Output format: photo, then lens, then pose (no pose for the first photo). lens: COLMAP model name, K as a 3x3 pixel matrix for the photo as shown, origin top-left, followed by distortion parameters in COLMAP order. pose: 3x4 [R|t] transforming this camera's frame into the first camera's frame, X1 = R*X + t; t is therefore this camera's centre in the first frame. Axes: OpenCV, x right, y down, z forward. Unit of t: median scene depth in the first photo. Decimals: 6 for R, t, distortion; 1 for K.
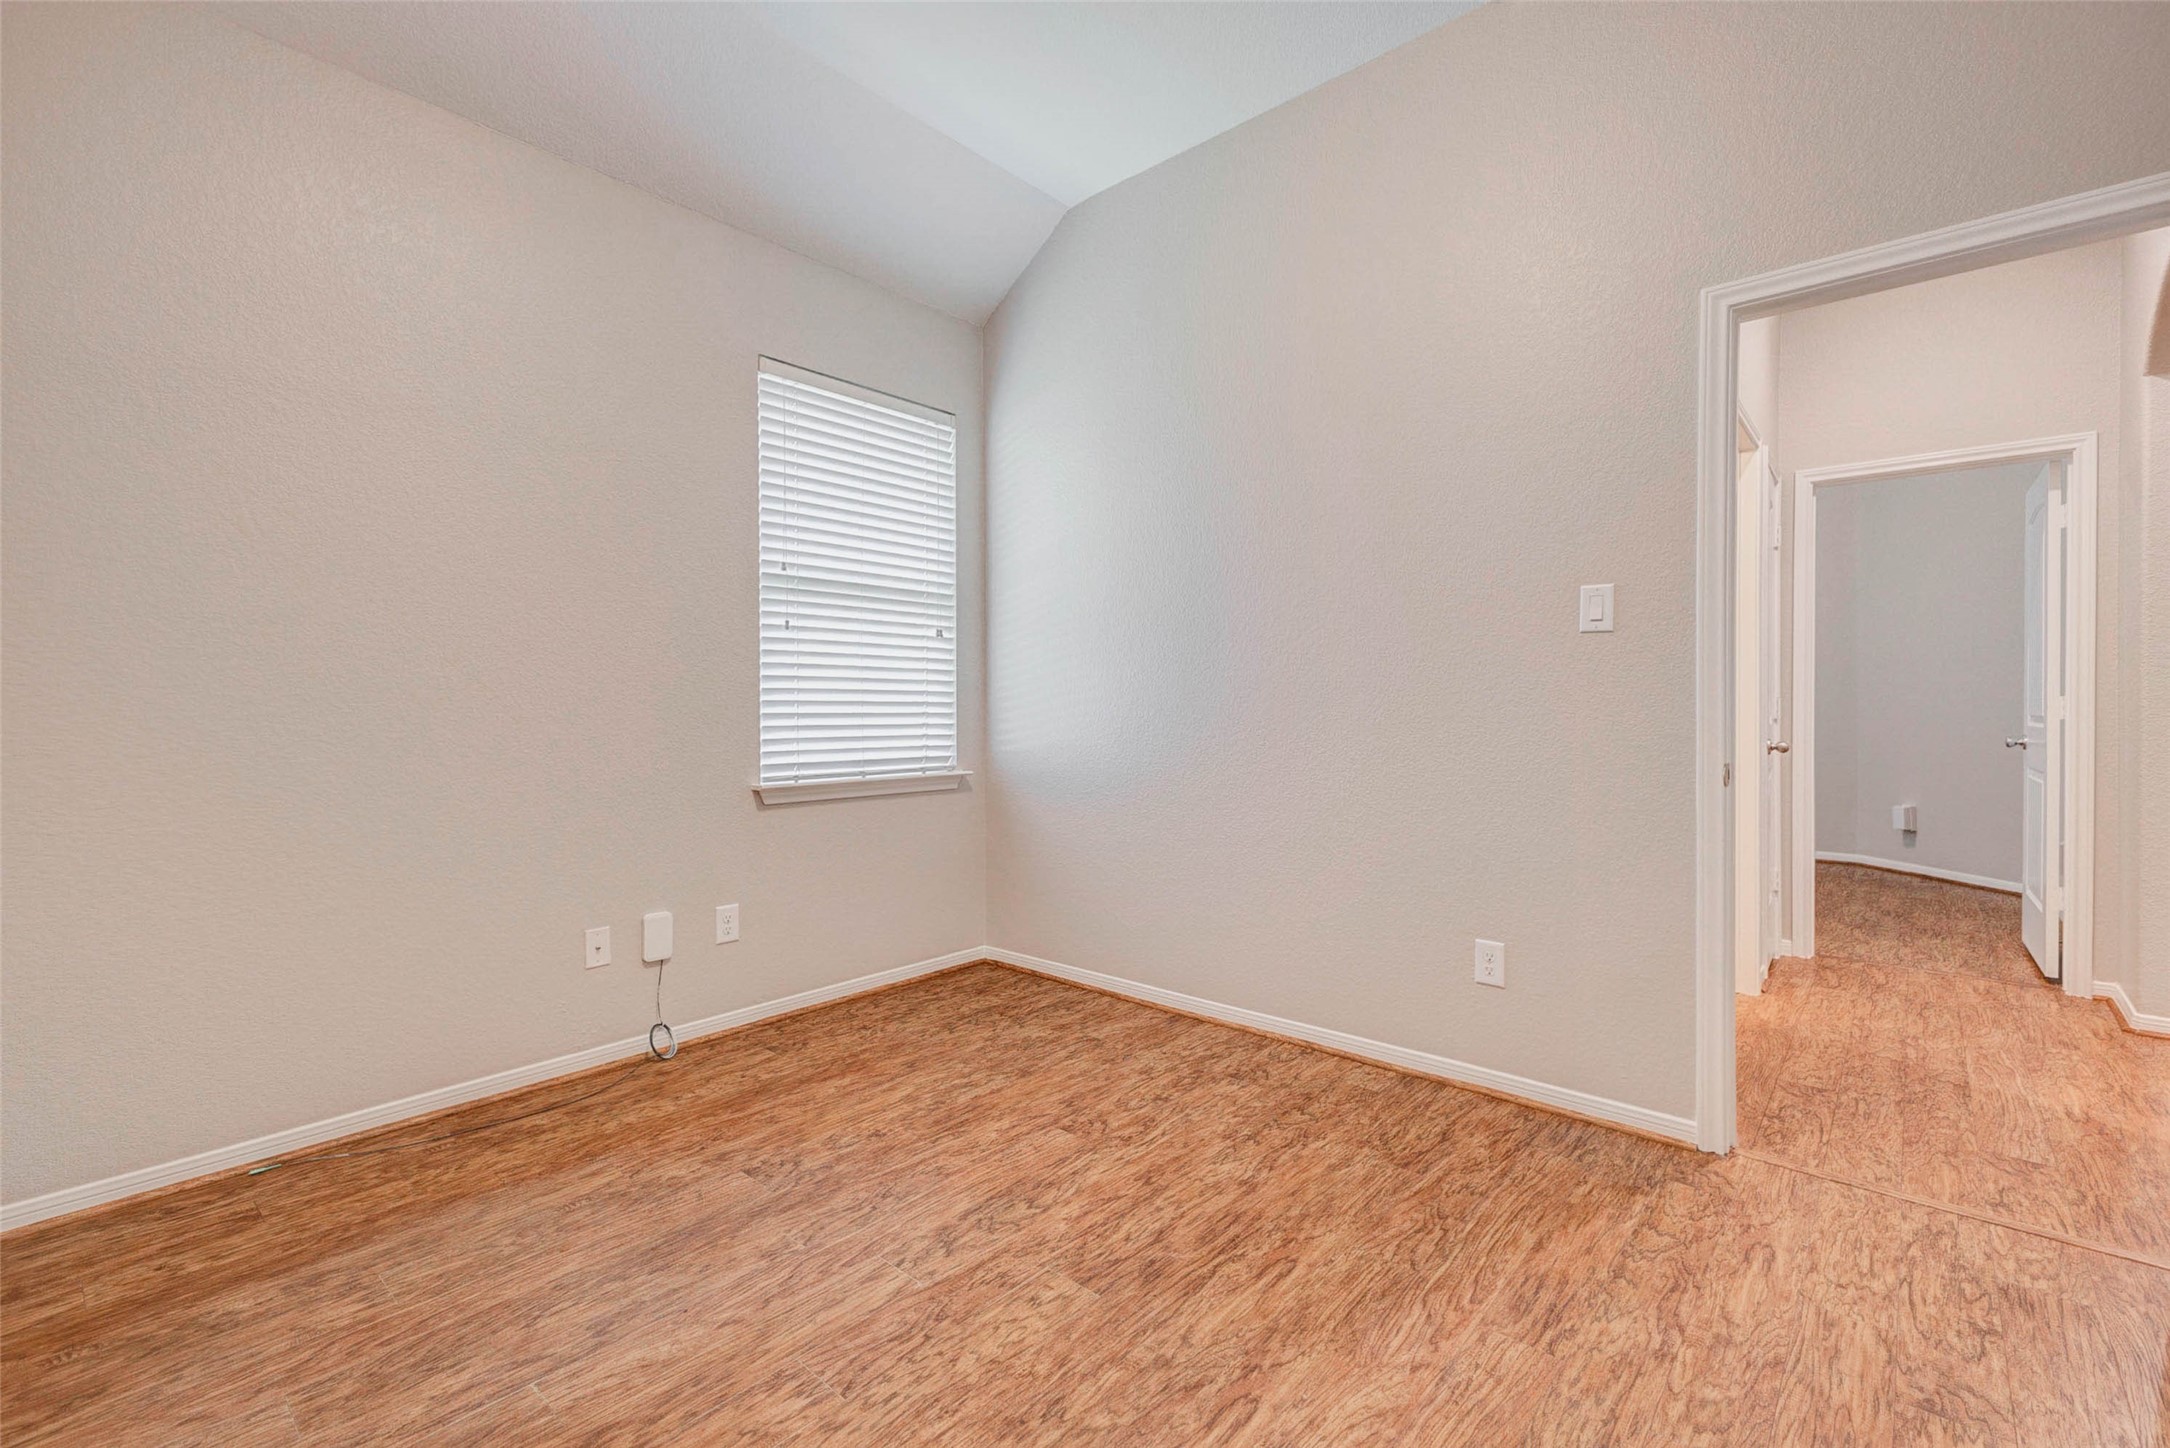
lens RADIAL K [[946.1, 0, 1078.3], [0, 946.1, 725.9], [0, 0, 1]] dist [0.012614, -0.004922]
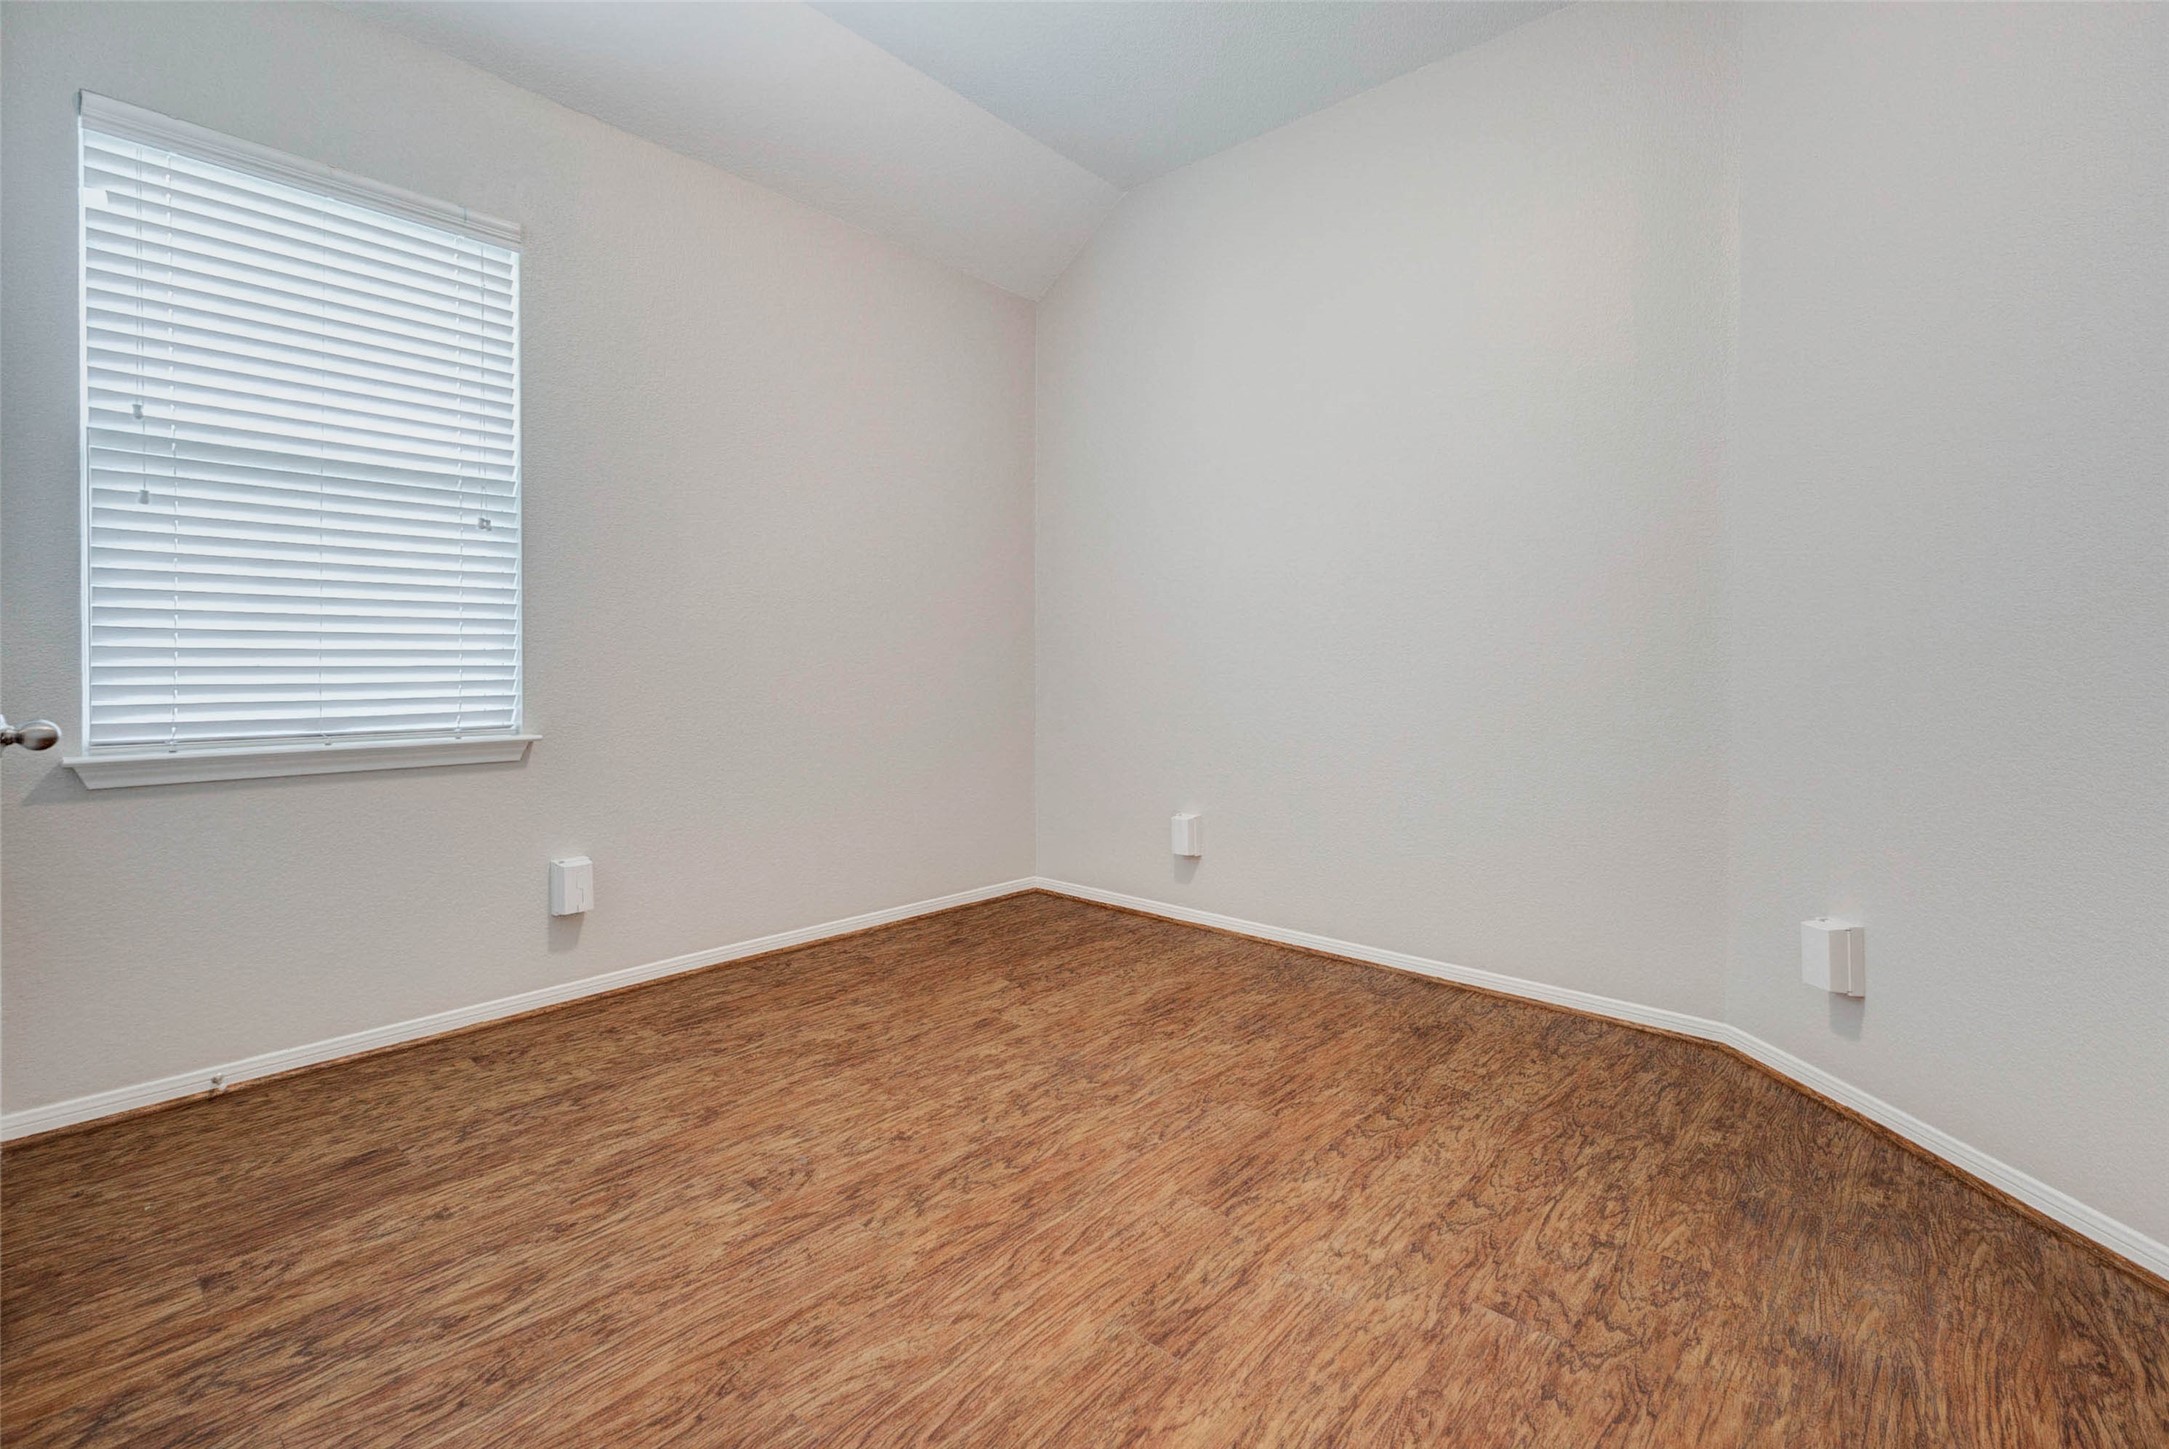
lens RADIAL K [[945.7, 0, 1057.6], [0, 945.7, 656.5], [0, 0, 1]] dist [0.012614, -0.004922]
pose [[0.999341, 0.007084, -0.035604, 0.476997], [-0.007608, 0.999864, -0.014607, -0.003704], [0.035496, 0.014868, 0.999259, 0.513163]]
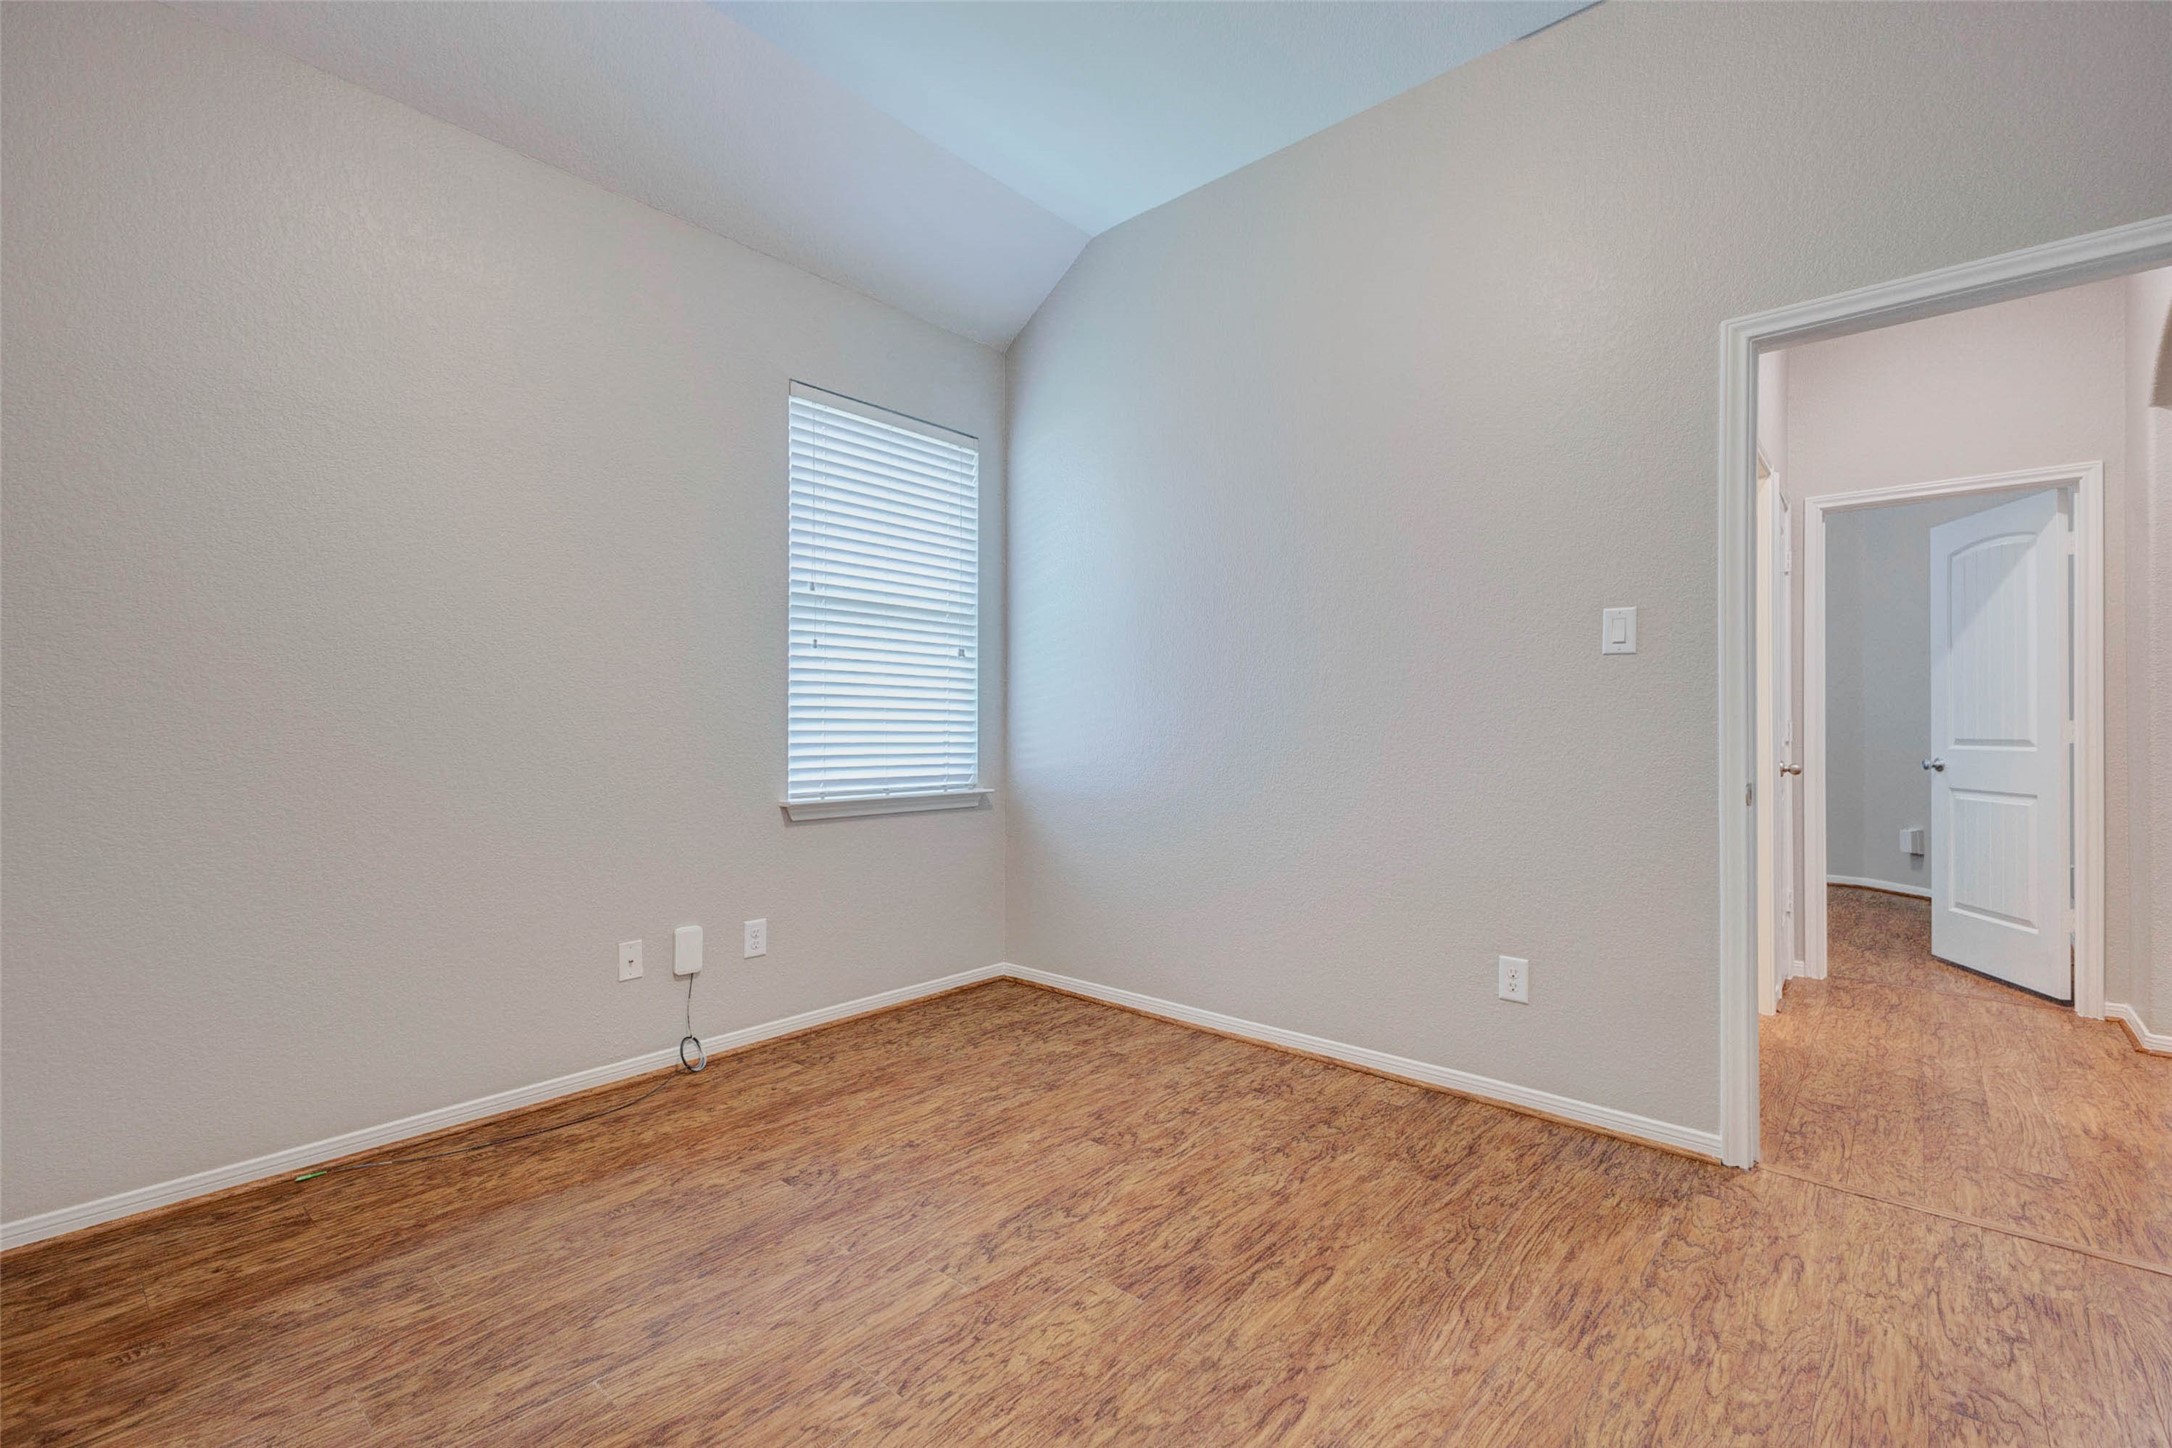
lens RADIAL K [[947.0, 0, 1074.6], [0, 947.0, 734.2], [0, 0, 1]] dist [0.012614, -0.004922]
pose [[0.999989, 0.004756, -0.000495, -0.041908], [-0.004763, 0.999882, -0.014580, 0.005653], [0.000425, 0.014583, 0.999894, -0.022982]]
